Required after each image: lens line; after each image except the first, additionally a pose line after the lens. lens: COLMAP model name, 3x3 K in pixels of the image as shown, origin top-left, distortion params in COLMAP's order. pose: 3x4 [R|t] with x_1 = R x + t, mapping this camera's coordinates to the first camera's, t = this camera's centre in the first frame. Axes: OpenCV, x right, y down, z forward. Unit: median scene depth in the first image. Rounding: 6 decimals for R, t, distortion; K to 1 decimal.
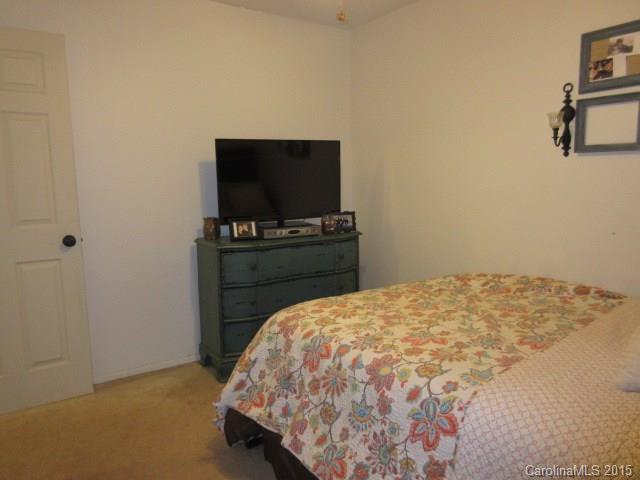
lens RADIAL K [[479.9, 0, 320.6], [0, 479.9, 239.4], [0, 0, 1]] dist [-0.002896, -0.003851]
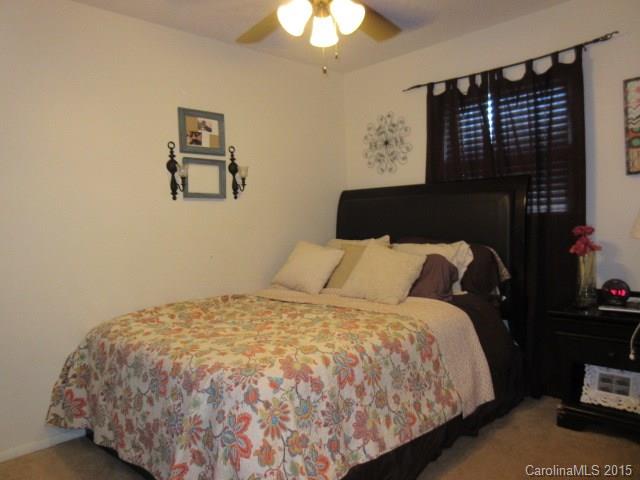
lens RADIAL K [[479.9, 0, 320.4], [0, 479.9, 239.4], [0, 0, 1]] dist [-0.002896, -0.003851]
pose [[-0.187408, -0.022001, 0.982036, -0.814323], [0.153277, 0.986848, 0.051359, -0.085648], [-0.970250, 0.160149, -0.181571, 0.934865]]
